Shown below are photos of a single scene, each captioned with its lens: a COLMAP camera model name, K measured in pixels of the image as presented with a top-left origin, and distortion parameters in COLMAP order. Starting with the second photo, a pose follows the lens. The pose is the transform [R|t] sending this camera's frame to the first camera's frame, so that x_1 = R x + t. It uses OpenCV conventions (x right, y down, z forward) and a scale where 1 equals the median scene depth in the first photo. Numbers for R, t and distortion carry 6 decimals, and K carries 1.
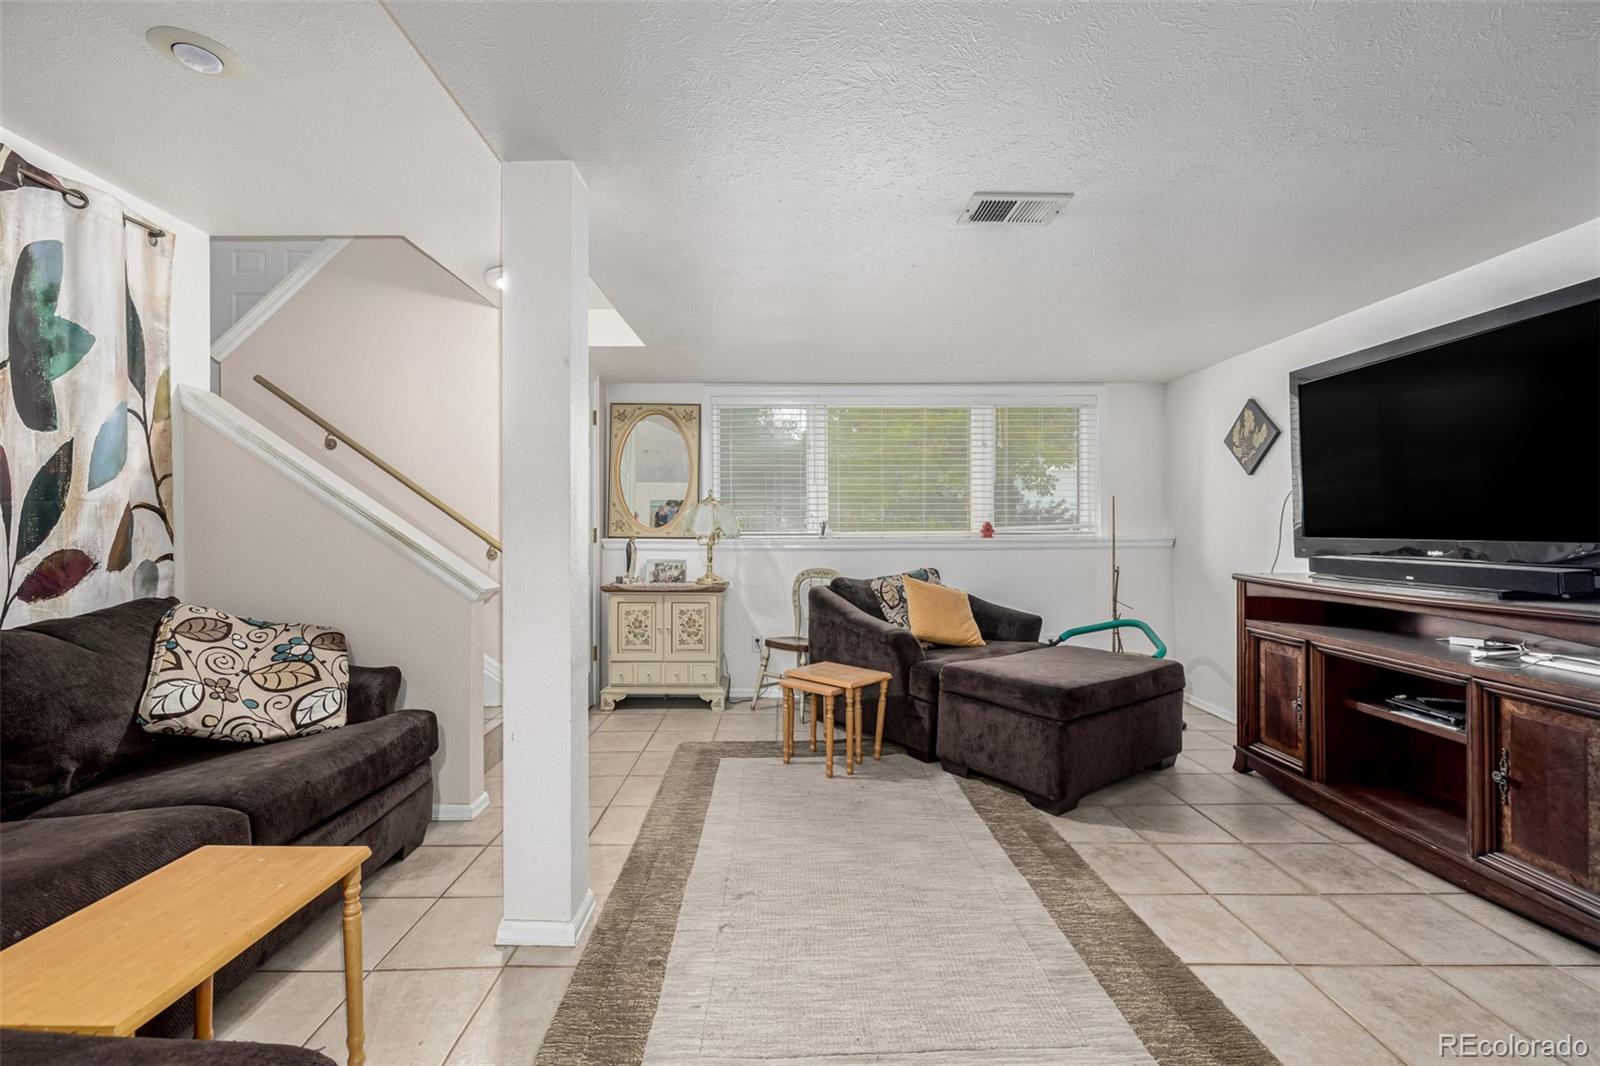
lens RADIAL K [[679.0, 0, 789.9], [0, 679.0, 530.3], [0, 0, 1]] dist [0.000055, -0.000069]
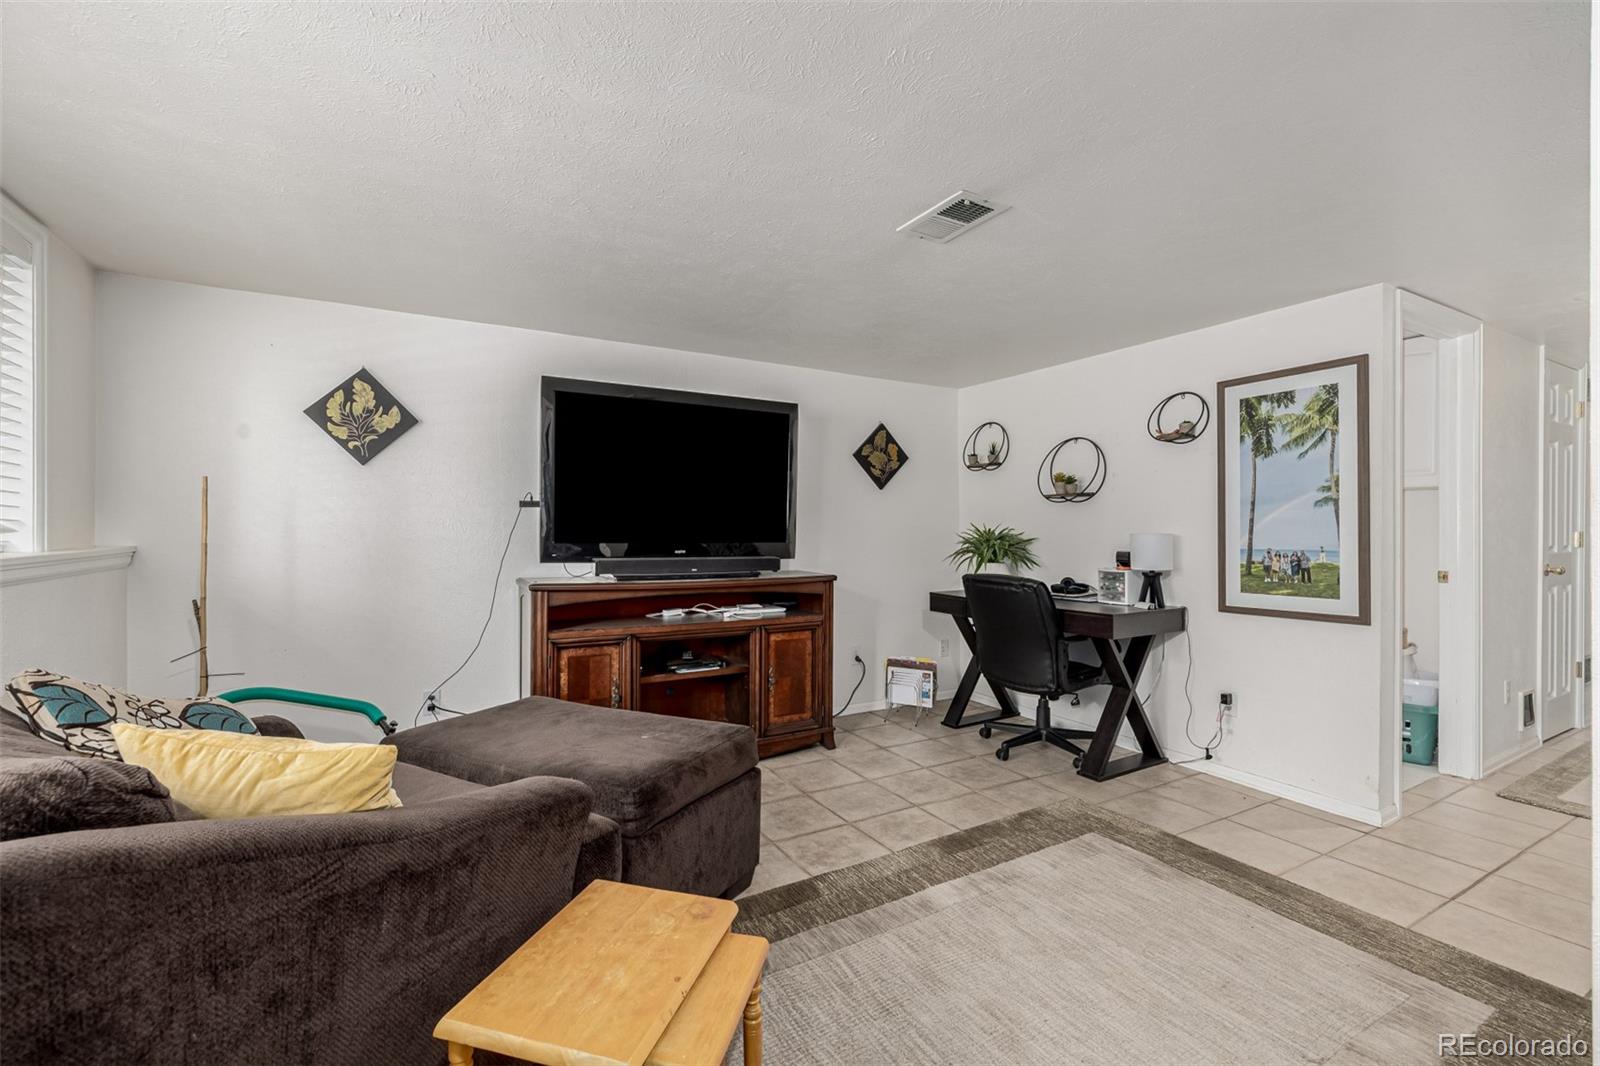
lens RADIAL K [[679.0, 0, 796.5], [0, 679.0, 527.1], [0, 0, 1]] dist [0.000055, -0.000069]
pose [[-0.477093, 0.001009, 0.878852, -0.257230], [-0.002058, 0.999995, -0.002265, -0.008837], [-0.878851, -0.002890, -0.477088, 0.954993]]
